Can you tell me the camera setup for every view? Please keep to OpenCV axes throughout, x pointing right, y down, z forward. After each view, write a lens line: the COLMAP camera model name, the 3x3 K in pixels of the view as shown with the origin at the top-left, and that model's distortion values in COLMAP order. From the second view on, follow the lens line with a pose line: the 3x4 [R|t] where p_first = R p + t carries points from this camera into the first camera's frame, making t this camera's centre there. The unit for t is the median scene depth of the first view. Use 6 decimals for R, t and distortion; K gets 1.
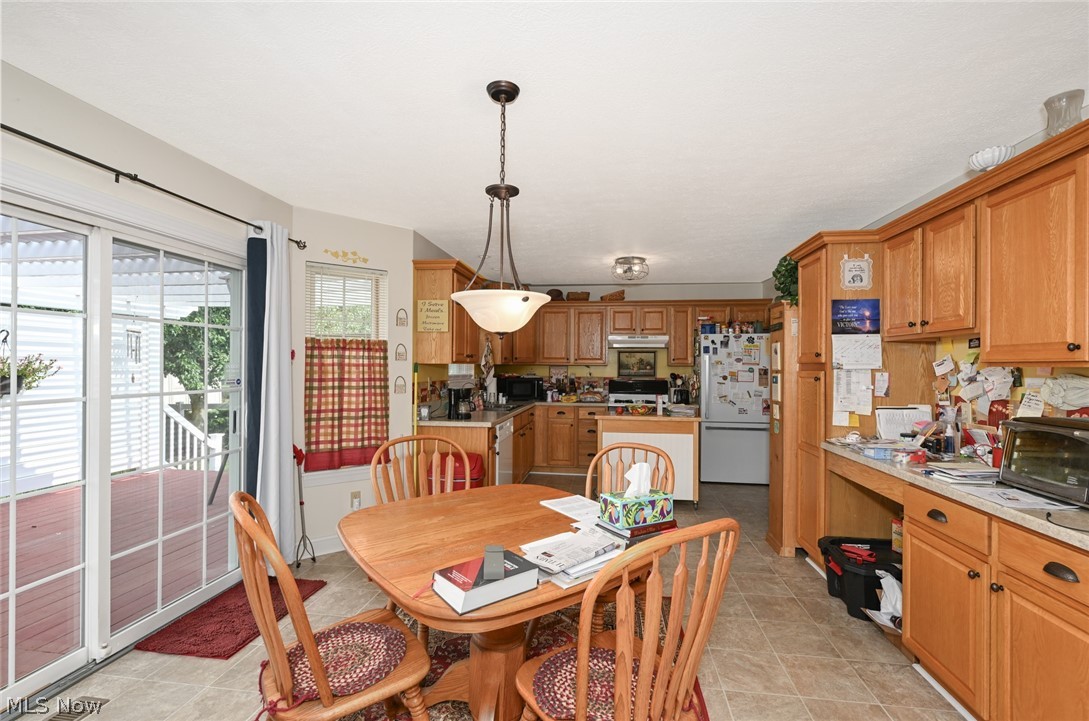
lens RADIAL K [[481.8, 0, 545.2], [0, 481.8, 365.8], [0, 0, 1]] dist [-0.004659, 0.001529]
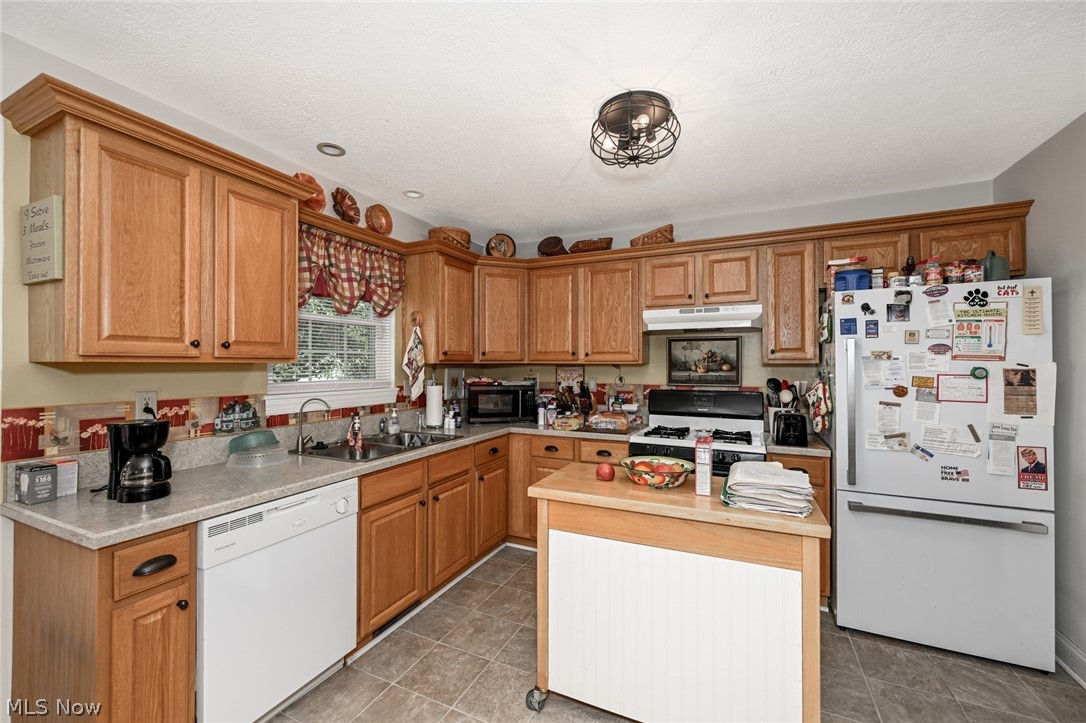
lens RADIAL K [[434.5, 0, 541.8], [0, 434.5, 361.8], [0, 0, 1]] dist [0.000395, -0.000681]
pose [[0.955176, -0.008399, -0.295918, 0.207600], [0.005567, 0.999930, -0.010412, 0.001473], [0.295985, 0.008298, 0.955157, 0.606376]]
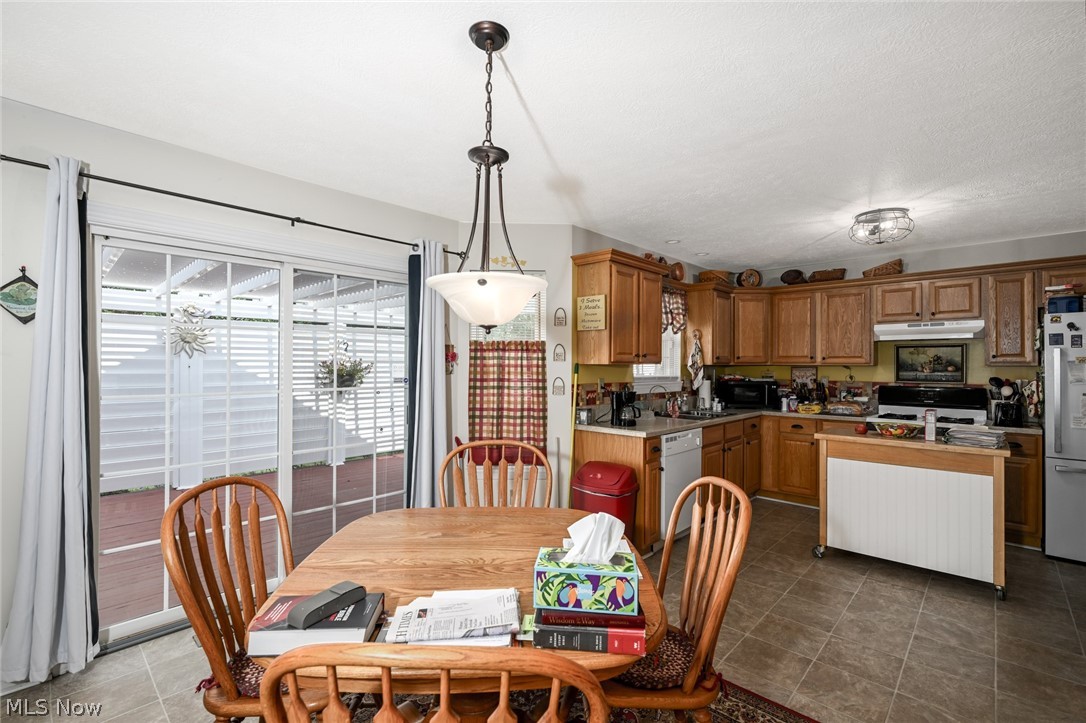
lens RADIAL K [[480.4, 0, 539.1], [0, 480.4, 363.0], [0, 0, 1]] dist [-0.004659, 0.001529]
pose [[0.811424, -0.006310, -0.584425, 0.177571], [0.001351, 0.999959, -0.008921, 0.001056], [0.584457, 0.006450, 0.811399, 0.145091]]
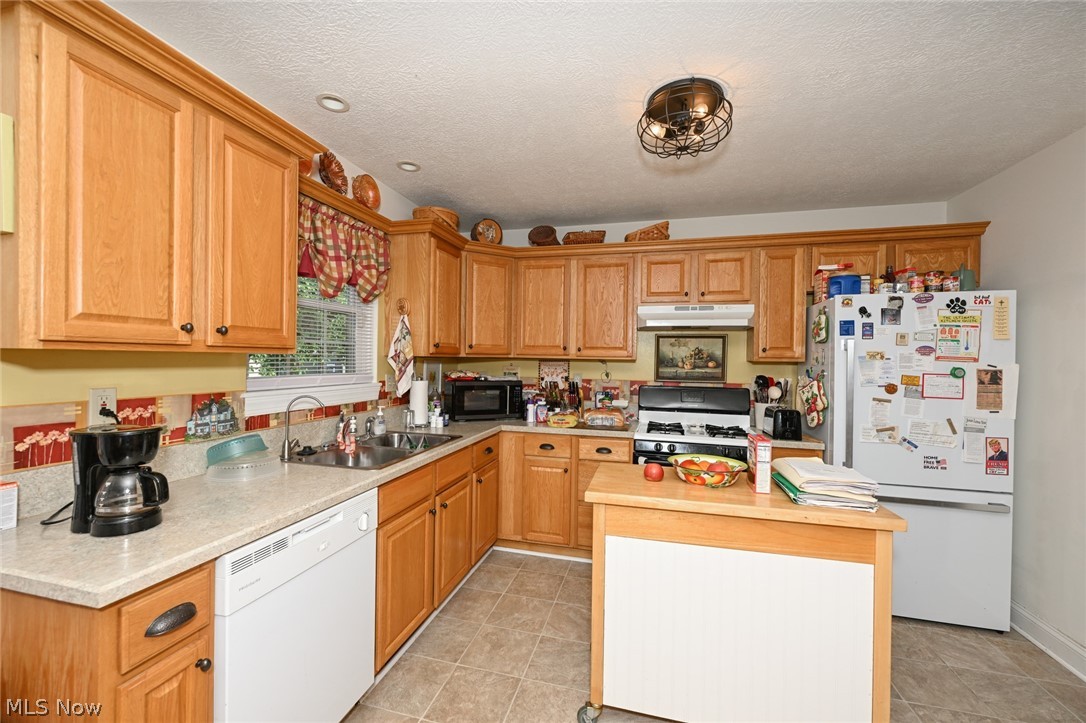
lens RADIAL K [[434.5, 0, 542.3], [0, 434.5, 362.0], [0, 0, 1]] dist [0.000395, -0.000681]
pose [[0.992925, 0.008286, -0.118453, 0.101430], [-0.007897, 0.999962, 0.003754, 0.000530], [0.118480, -0.002792, 0.992953, 0.611377]]
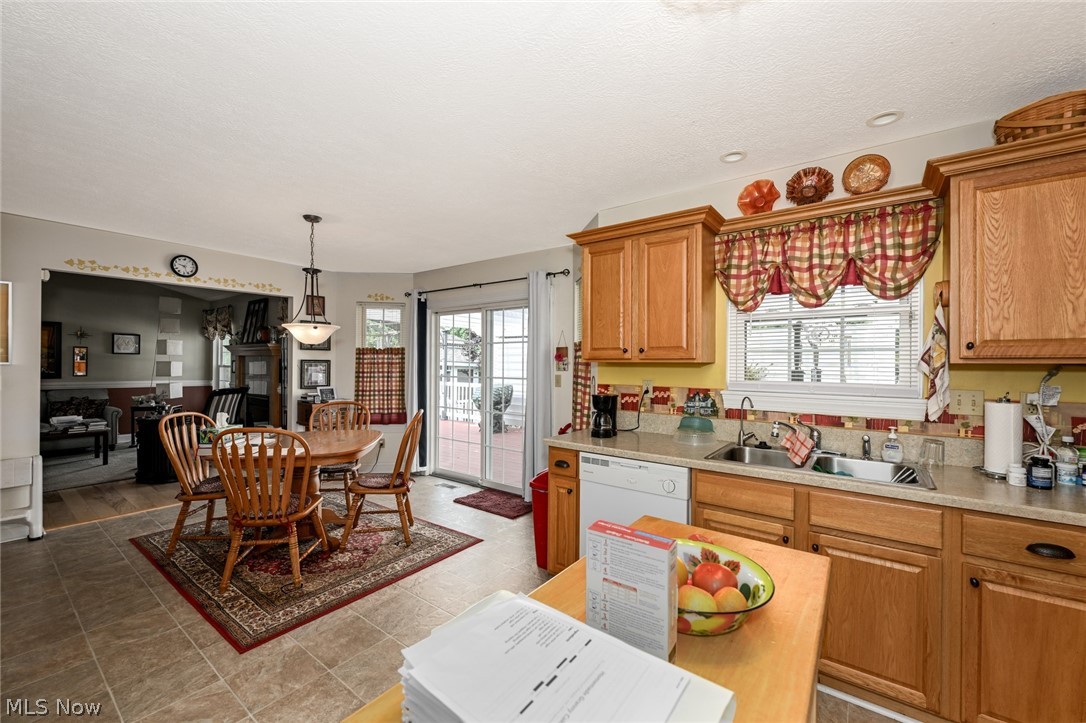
lens RADIAL K [[434.5, 0, 537.6], [0, 434.5, 363.6], [0, 0, 1]] dist [0.000395, -0.000681]
pose [[-0.492414, -0.010441, -0.870298, 0.369933], [-0.011619, 0.999918, -0.005422, 0.002655], [0.870284, 0.007442, -0.492495, 1.004748]]
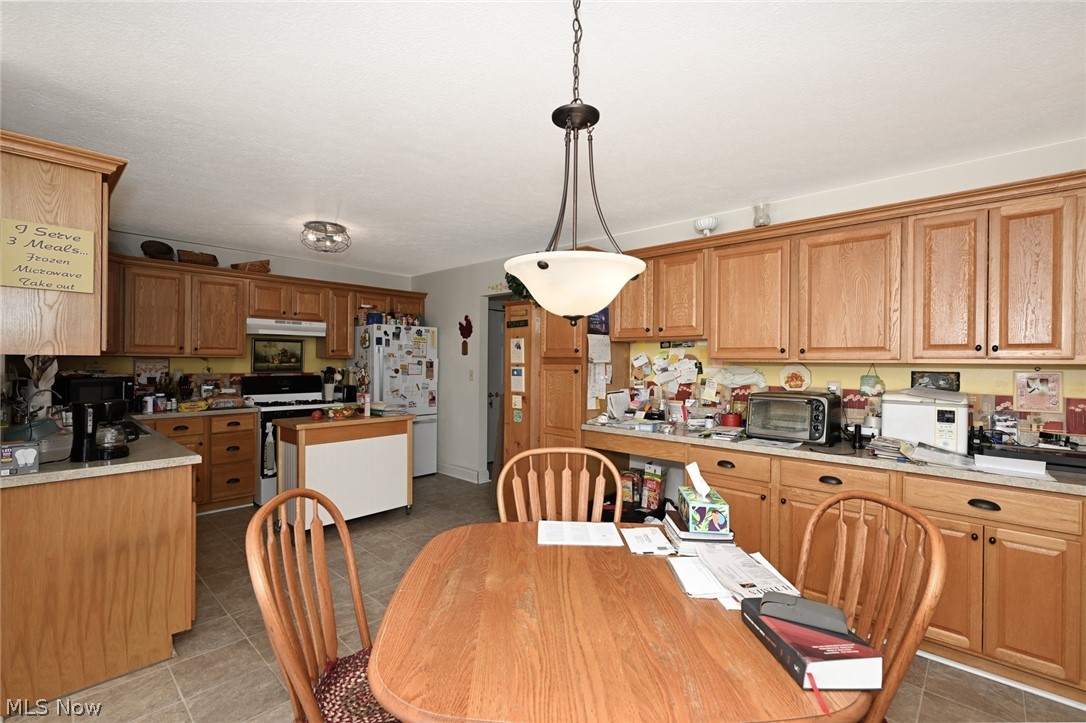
lens RADIAL K [[480.4, 0, 542.4], [0, 480.4, 361.5], [0, 0, 1]] dist [-0.004659, 0.001529]
pose [[0.575776, -0.003287, 0.817601, -0.266853], [-0.004646, 0.999963, 0.007292, -0.002886], [-0.817595, -0.007997, 0.575739, 0.240449]]
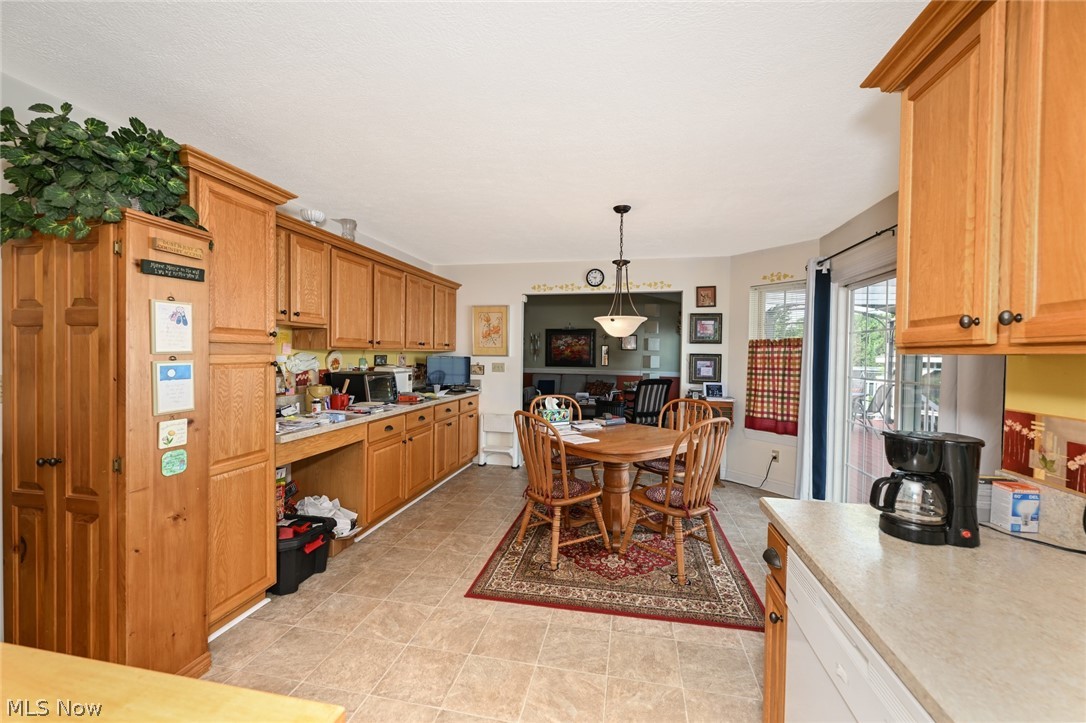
lens RADIAL K [[434.5, 0, 545.5], [0, 434.5, 363.2], [0, 0, 1]] dist [0.000395, -0.000681]
pose [[-0.997781, -0.020915, 0.063210, 0.036228], [-0.019523, 0.999555, 0.022564, 0.000381], [-0.063654, 0.021280, -0.997745, 1.039974]]
